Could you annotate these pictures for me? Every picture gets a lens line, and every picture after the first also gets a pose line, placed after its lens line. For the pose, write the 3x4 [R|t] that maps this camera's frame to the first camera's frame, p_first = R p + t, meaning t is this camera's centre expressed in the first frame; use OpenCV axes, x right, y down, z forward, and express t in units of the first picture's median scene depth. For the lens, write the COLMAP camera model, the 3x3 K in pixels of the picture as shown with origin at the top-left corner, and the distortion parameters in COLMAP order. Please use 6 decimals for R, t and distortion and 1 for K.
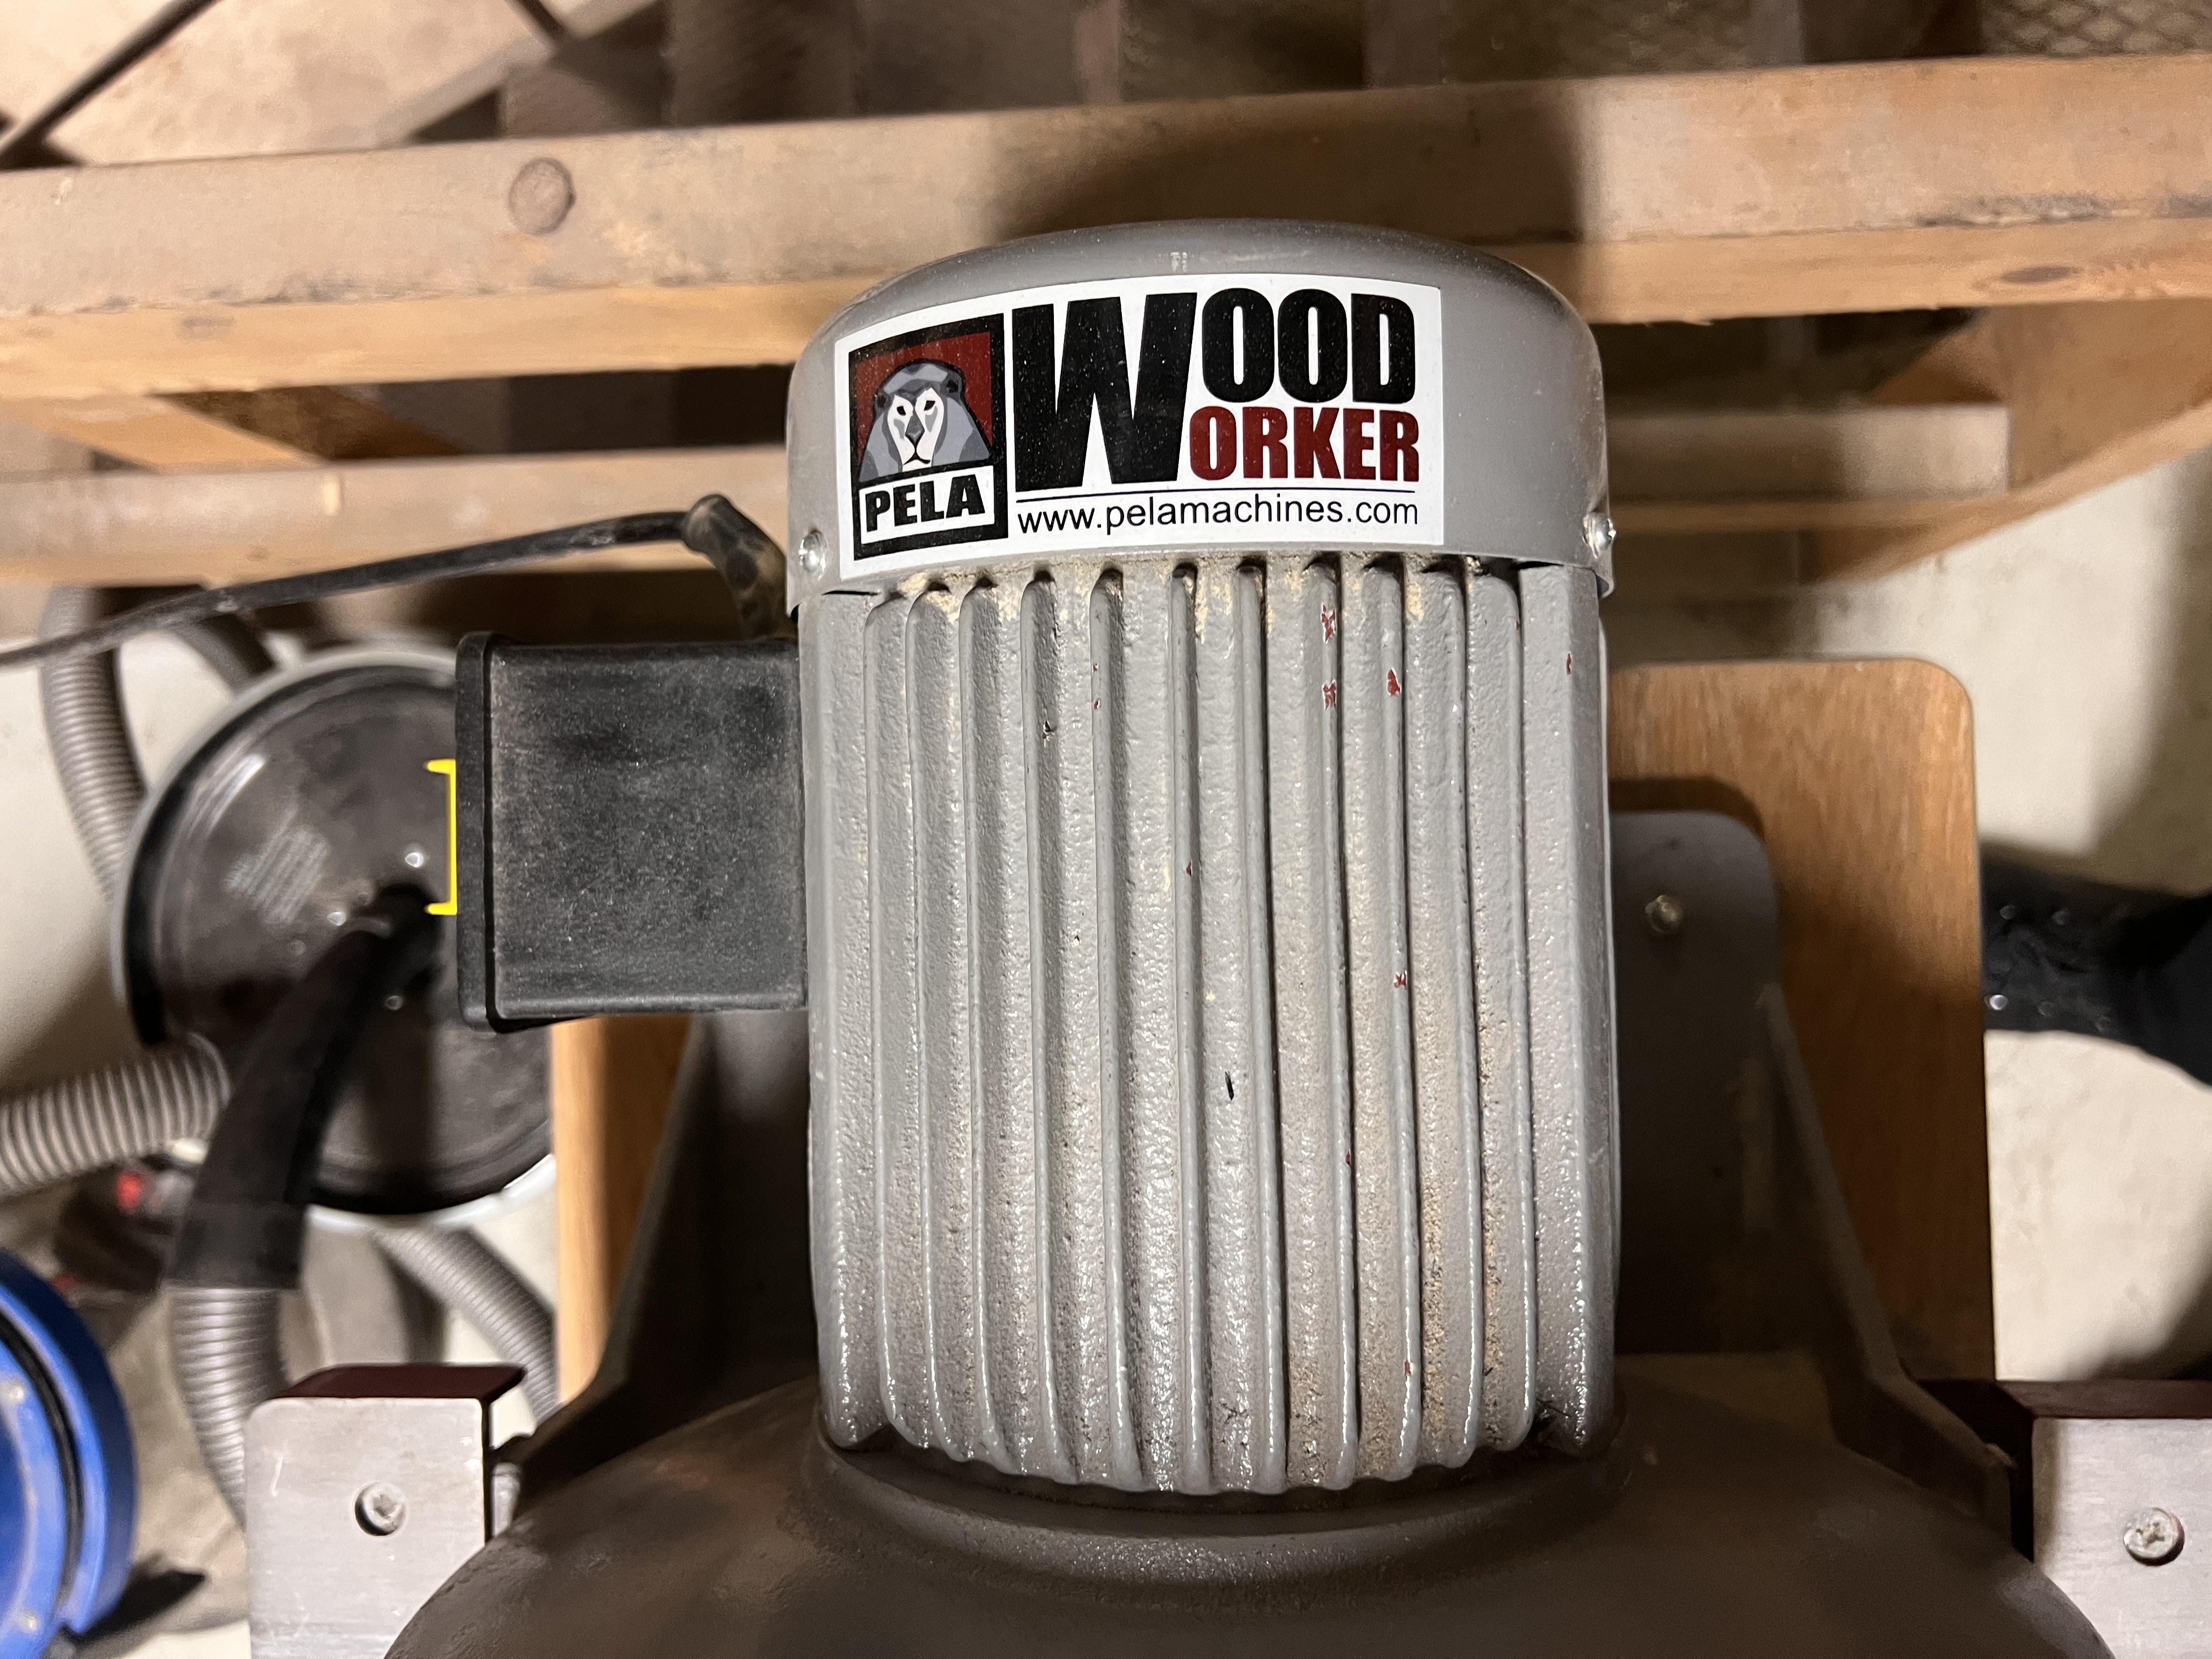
lens RADIAL K [[1719.4, 0, 1106.0], [0, 1719.4, 829.5], [0, 0, 1]] dist [0.001408, -0.014201]
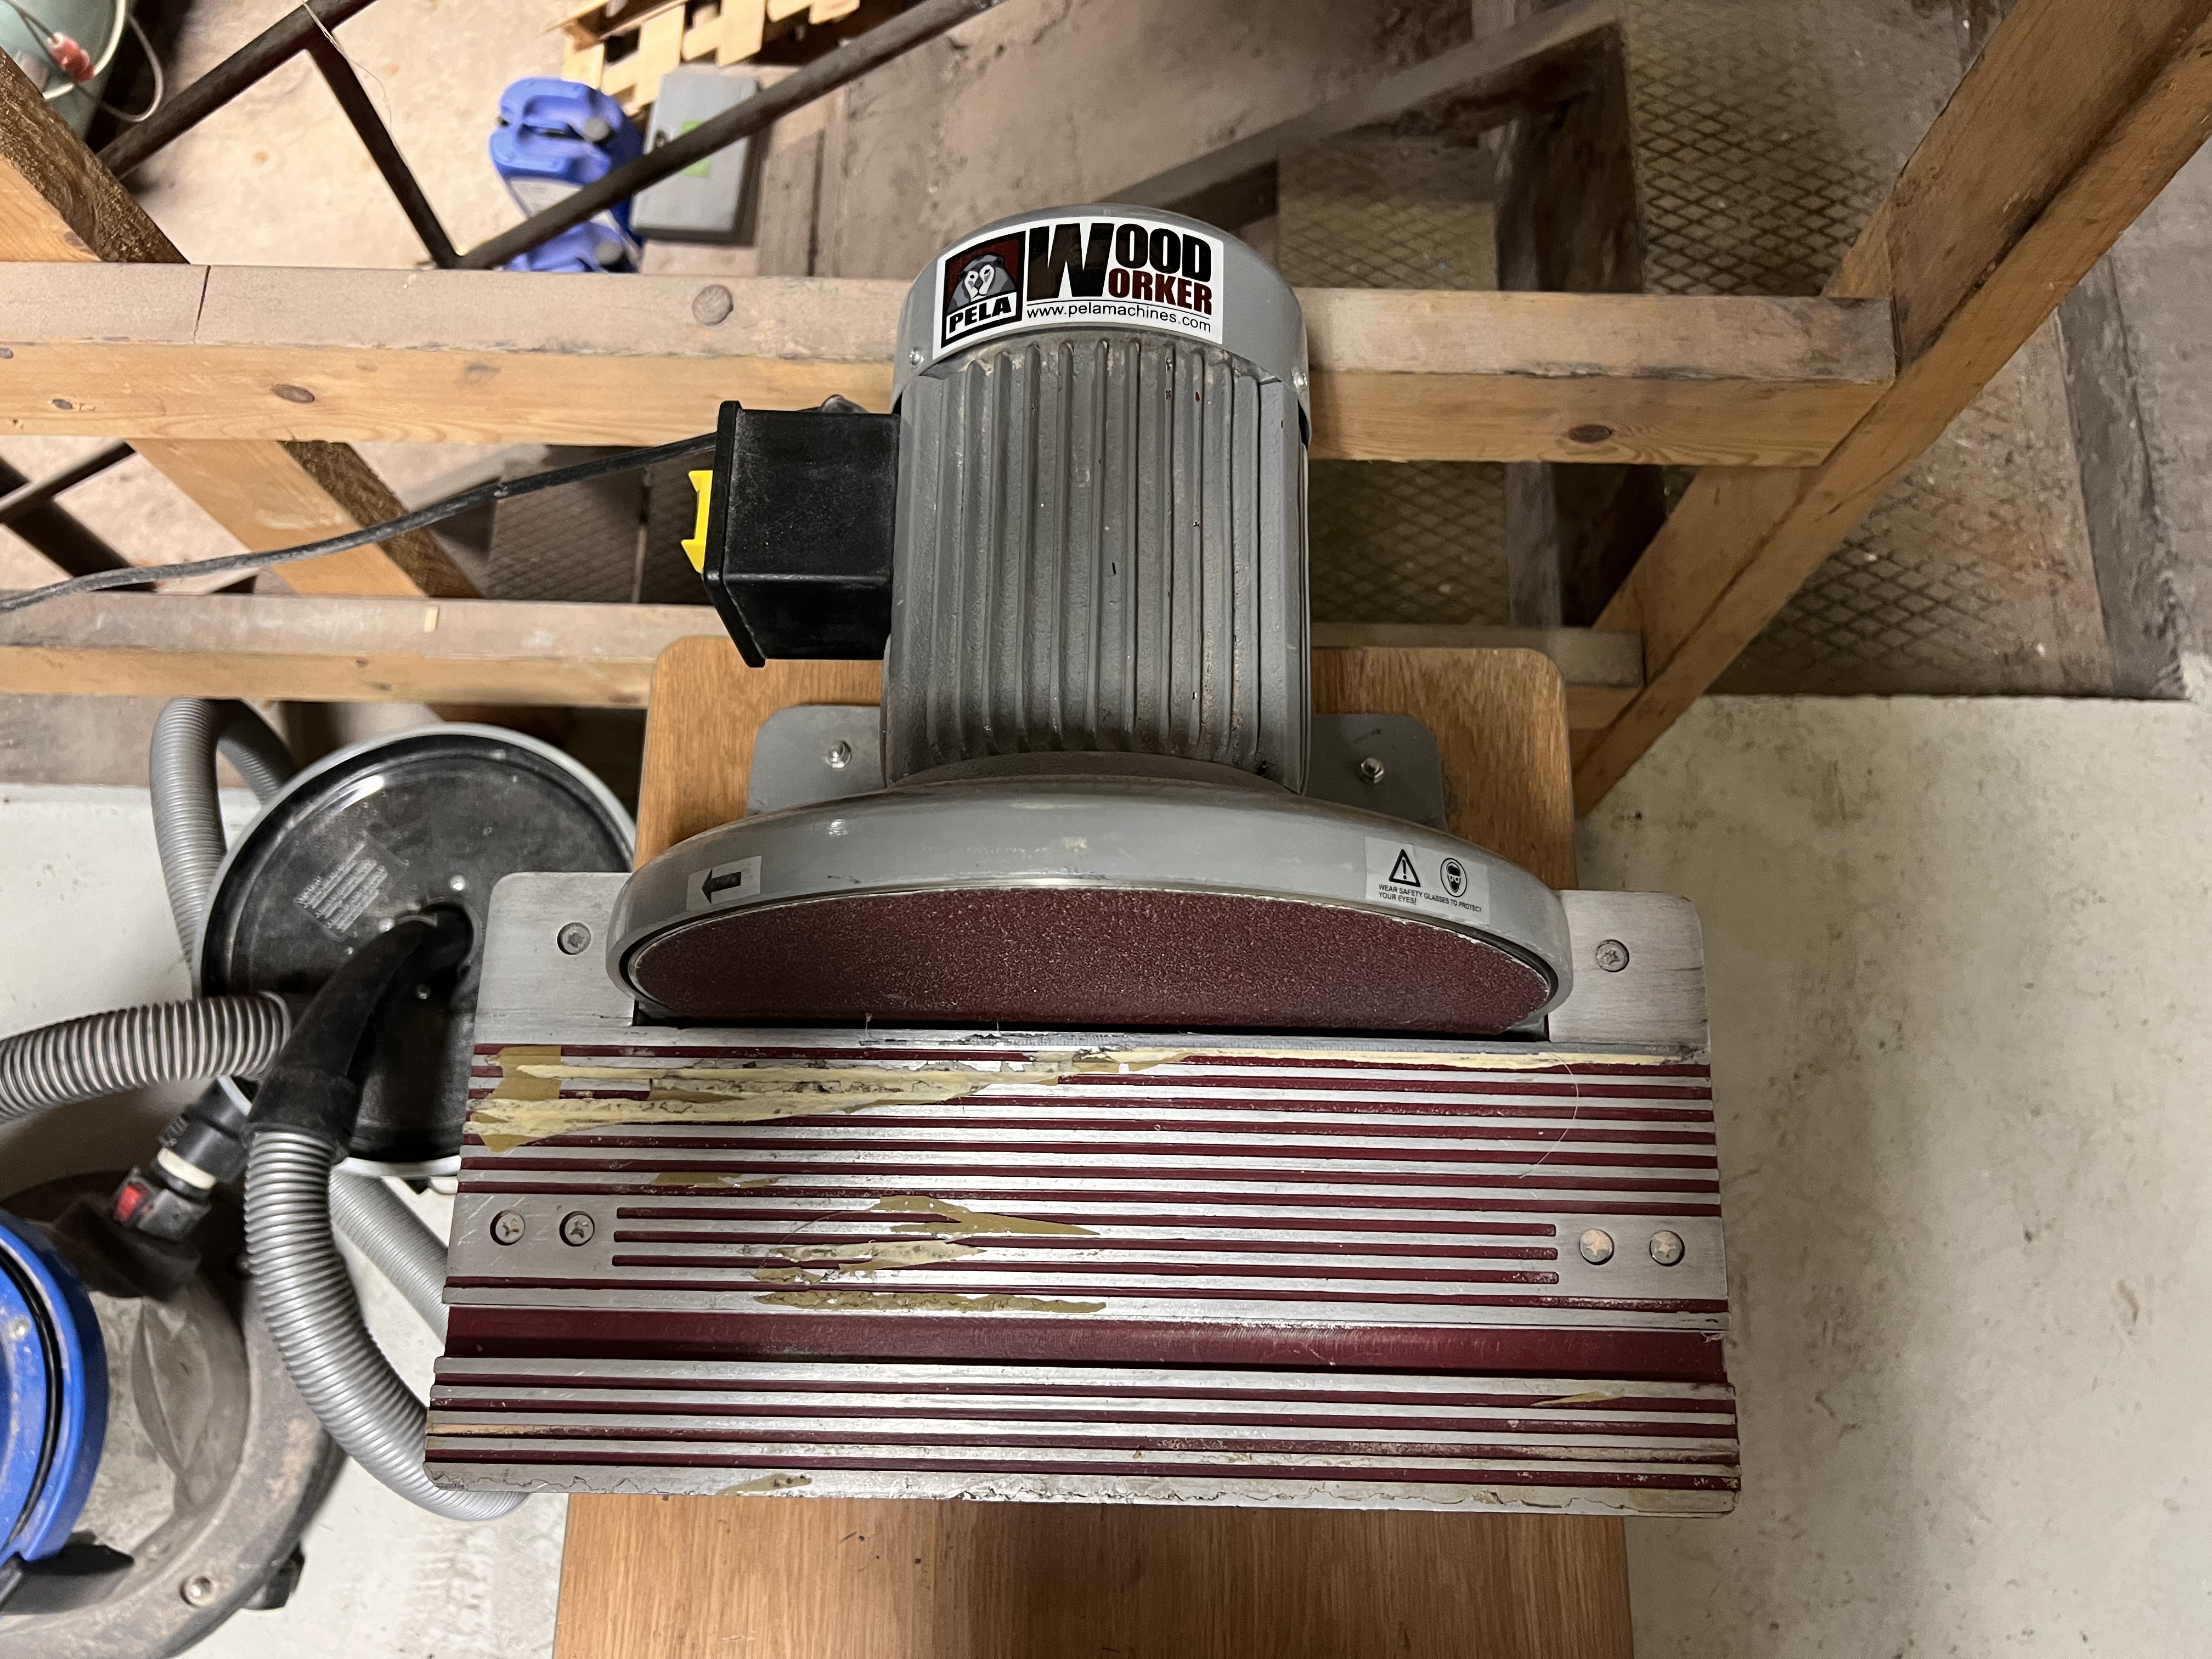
lens RADIAL K [[1676.7, 0, 1106.0], [0, 1676.7, 829.5], [0, 0, 1]] dist [0.023983, -0.025793]
pose [[0.994814, 0.065242, 0.078031, -0.072783], [-0.041073, 0.959521, -0.278627, 0.995396], [-0.093050, 0.273977, 0.957224, -0.826211]]
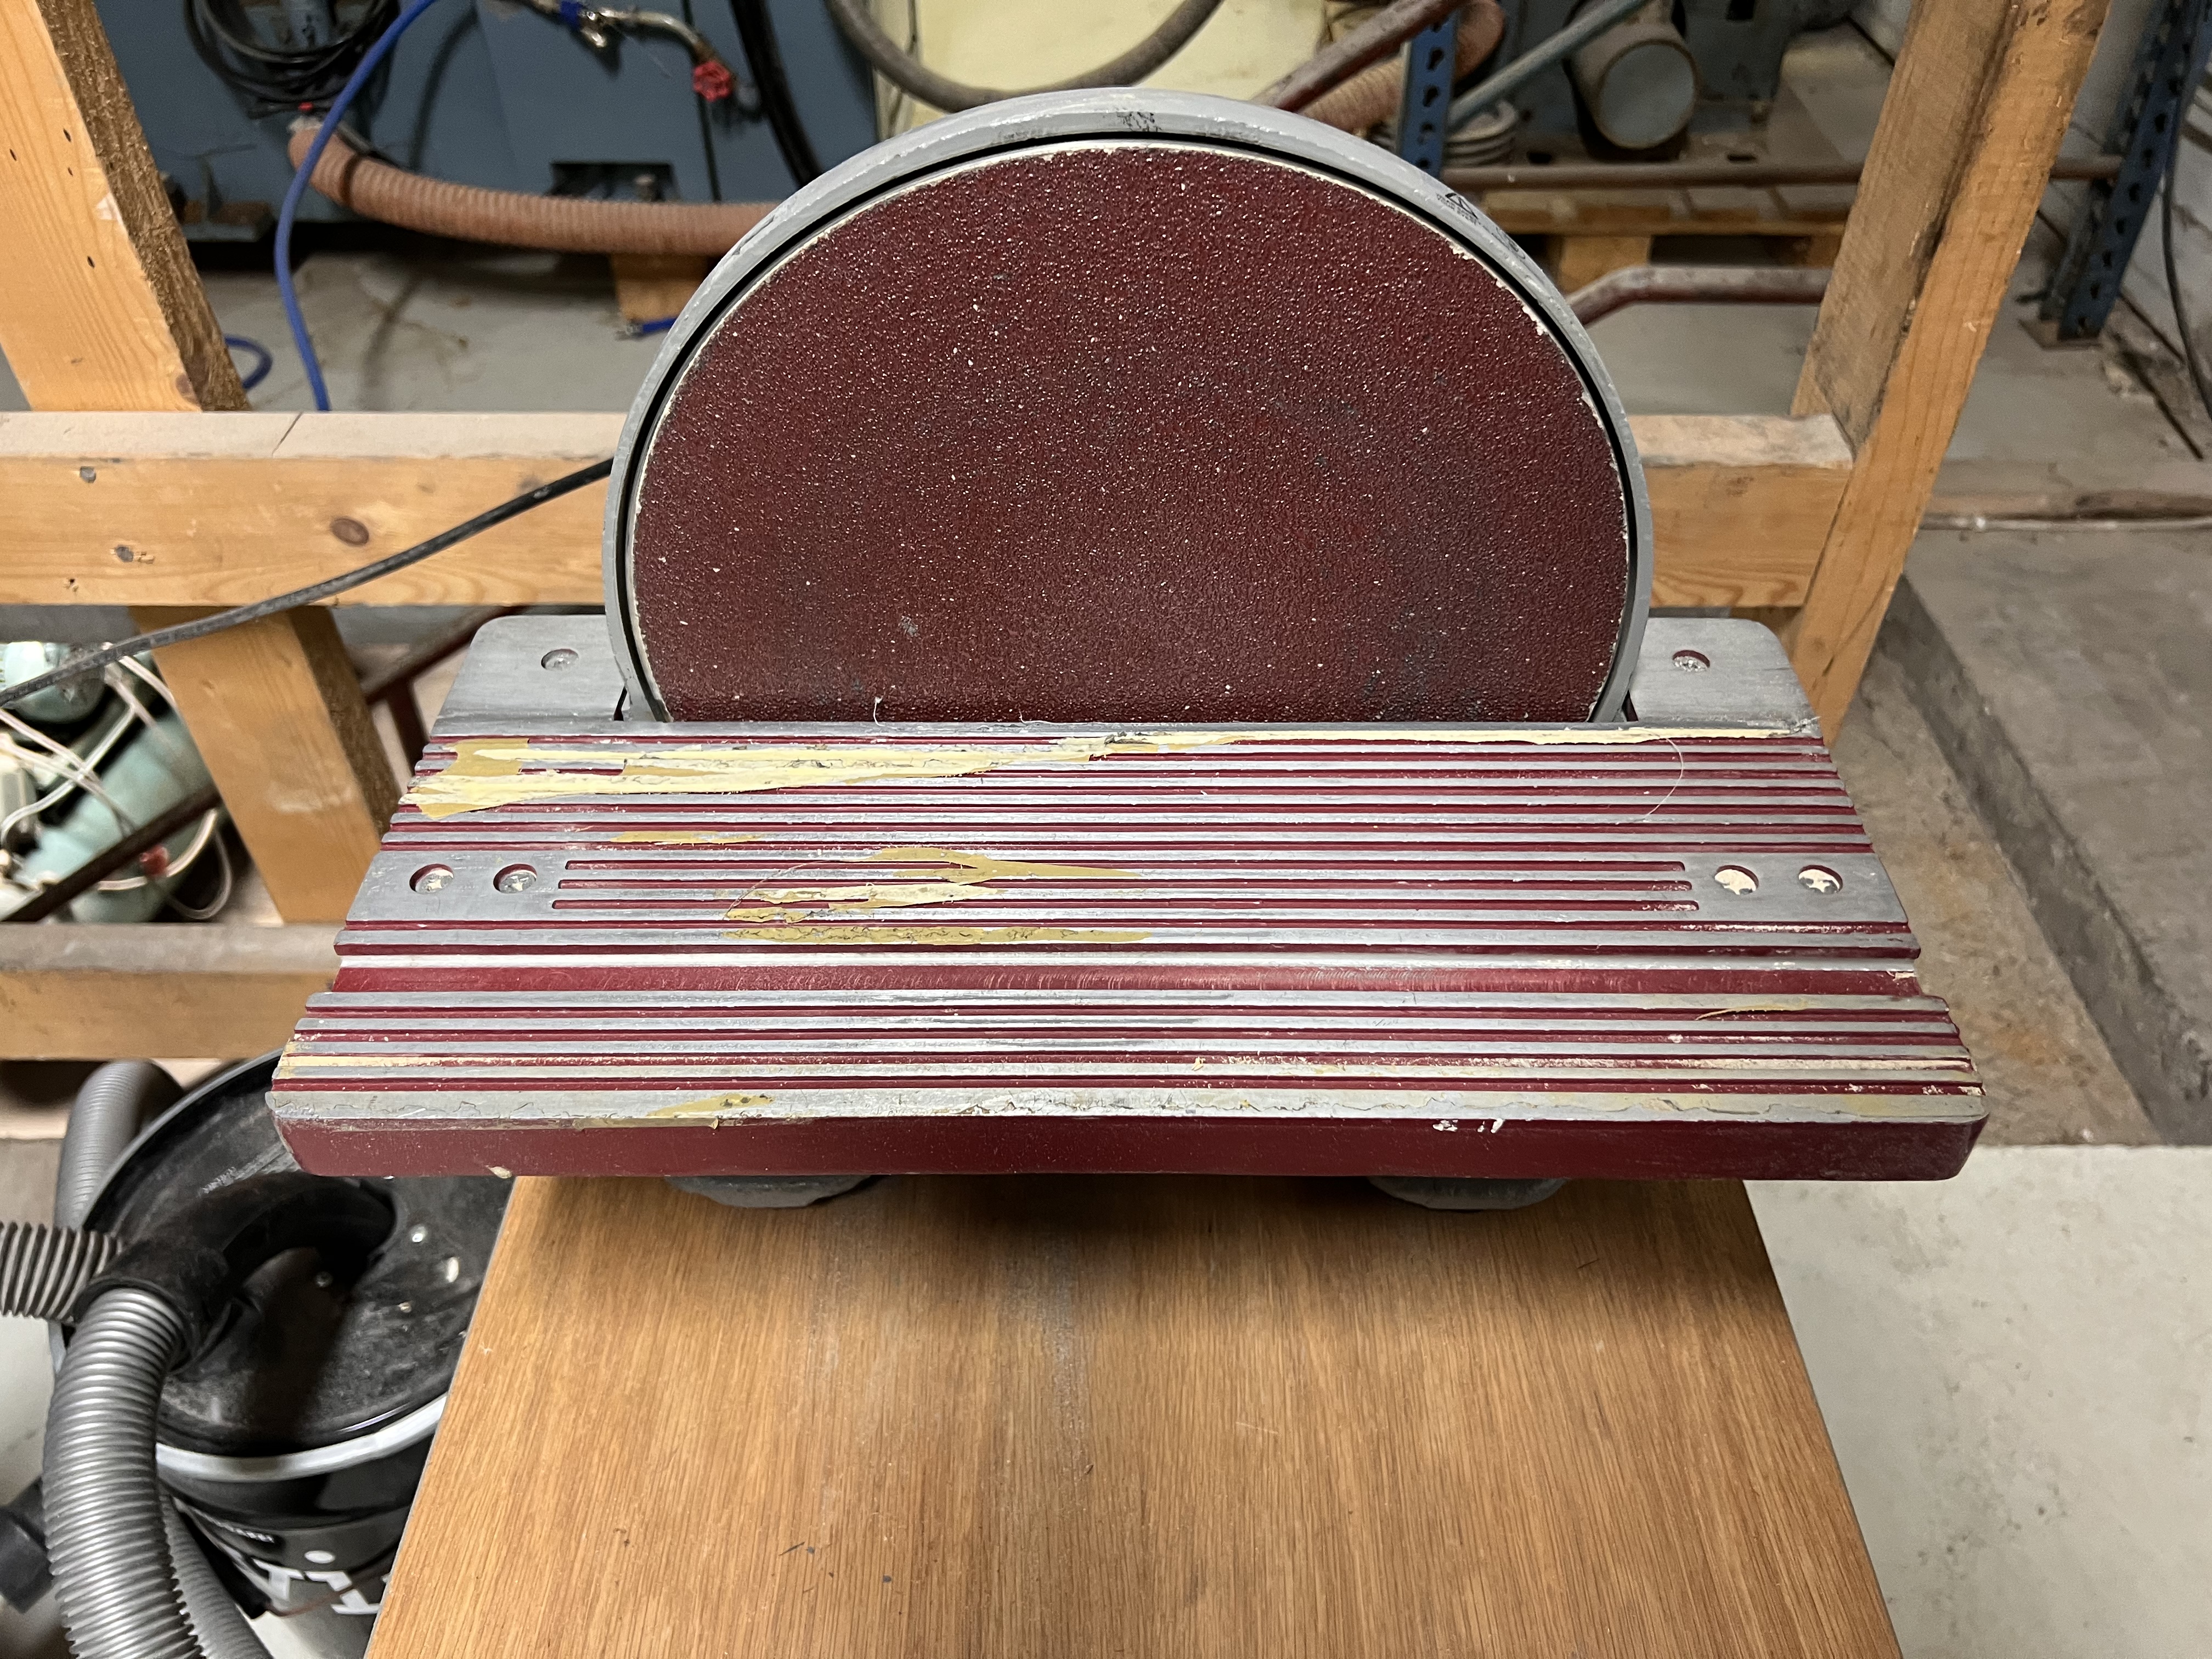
lens RADIAL K [[1676.7, 0, 1106.0], [0, 1676.7, 829.5], [0, 0, 1]] dist [0.023983, -0.025793]
pose [[0.994841, 0.090816, 0.045211, -0.004181], [-0.028881, 0.680759, -0.731938, 2.155535], [-0.097249, 0.726856, 0.679869, 0.104464]]
